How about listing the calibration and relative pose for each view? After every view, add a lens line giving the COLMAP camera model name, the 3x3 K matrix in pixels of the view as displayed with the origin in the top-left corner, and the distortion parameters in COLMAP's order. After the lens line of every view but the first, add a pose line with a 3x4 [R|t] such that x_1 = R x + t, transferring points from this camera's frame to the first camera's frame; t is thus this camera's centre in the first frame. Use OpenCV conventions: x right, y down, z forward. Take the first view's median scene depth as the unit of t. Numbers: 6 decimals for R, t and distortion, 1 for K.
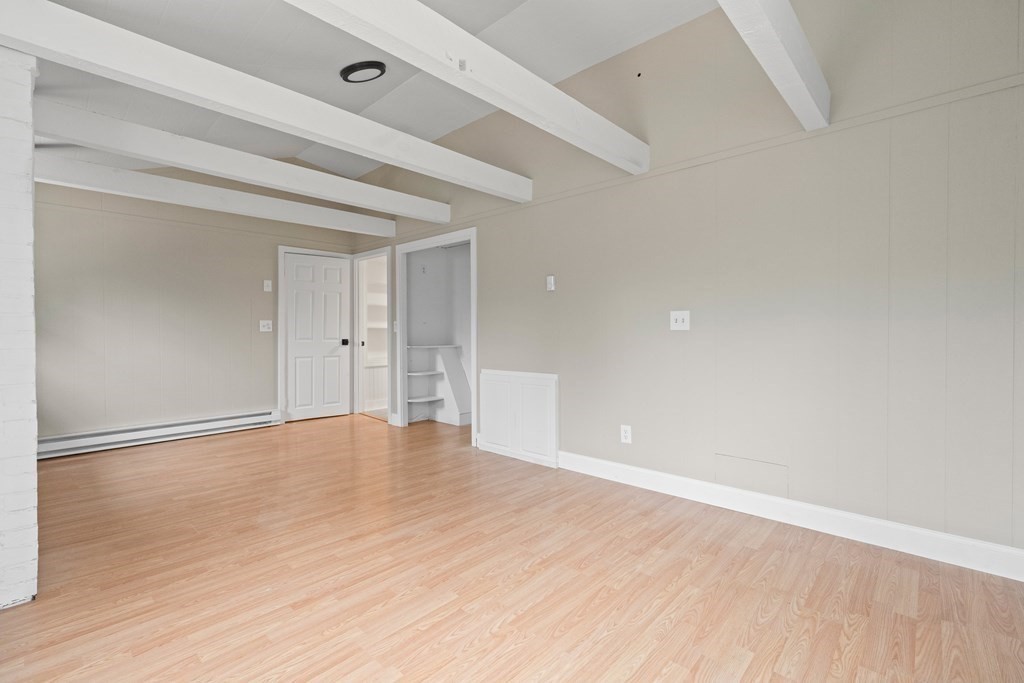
lens RADIAL K [[457.8, 0, 508.0], [0, 457.8, 331.8], [0, 0, 1]] dist [-0.004711, -0.000683]
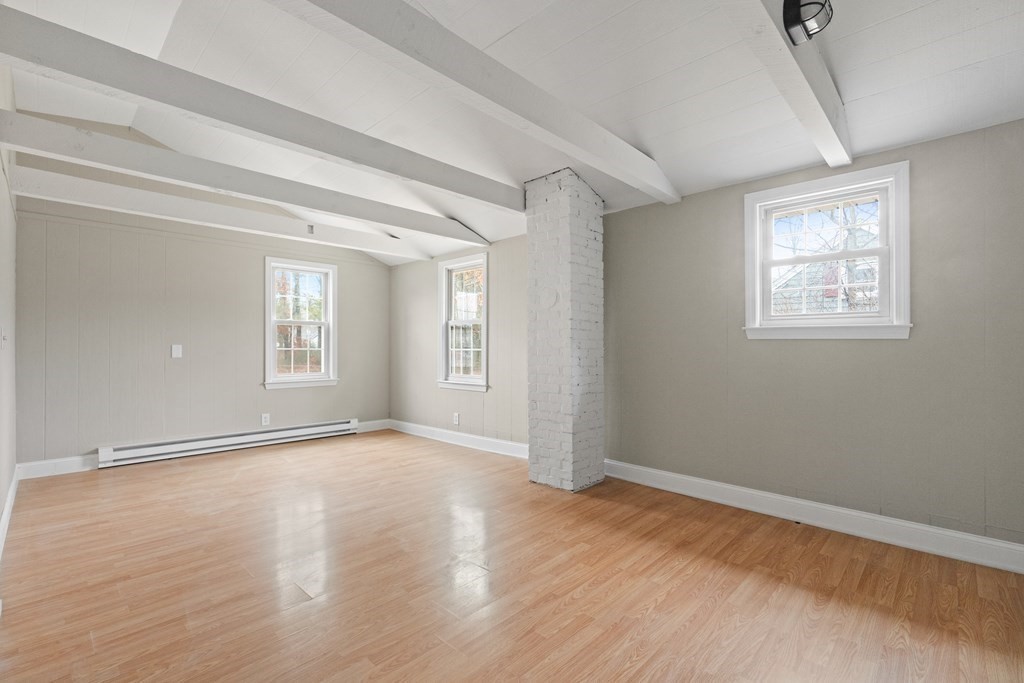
lens RADIAL K [[457.8, 0, 508.0], [0, 457.8, 331.8], [0, 0, 1]] dist [-0.004711, -0.000683]
pose [[-0.999873, 0.008426, 0.013552, -0.605780], [0.007969, 0.999410, -0.033414, 0.000167], [-0.013825, -0.033302, -0.999350, 1.878670]]
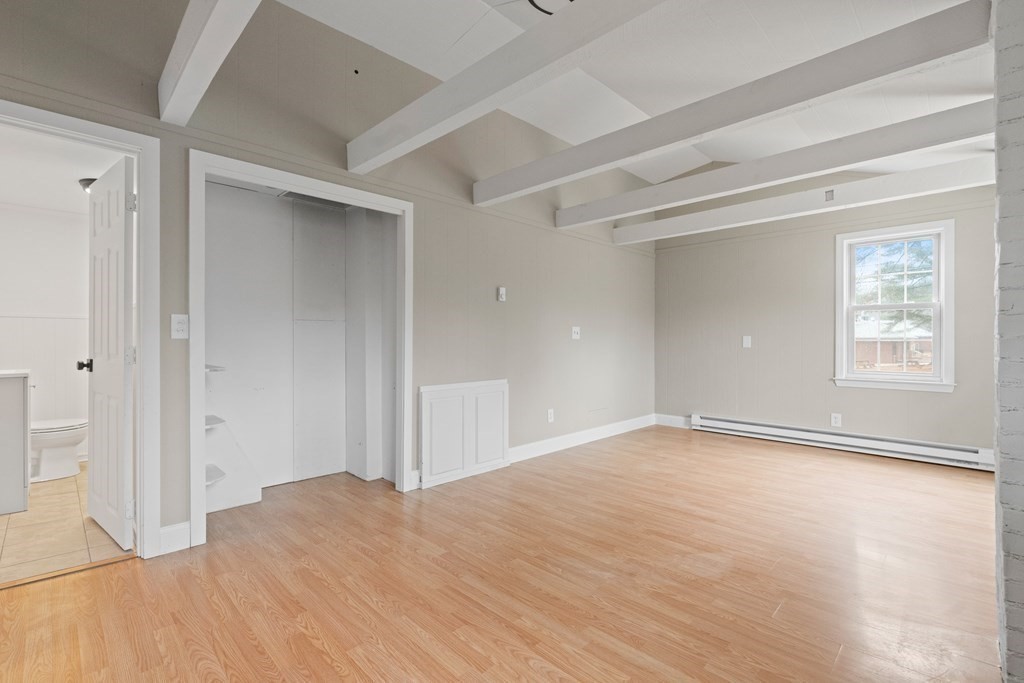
lens RADIAL K [[457.8, 0, 508.0], [0, 457.8, 331.8], [0, 0, 1]] dist [-0.004711, -0.000683]
pose [[0.027506, 0.025395, 0.999299, -1.219305], [0.000087, 0.999677, -0.025407, 0.011271], [-0.999622, 0.000785, 0.027495, 1.199856]]
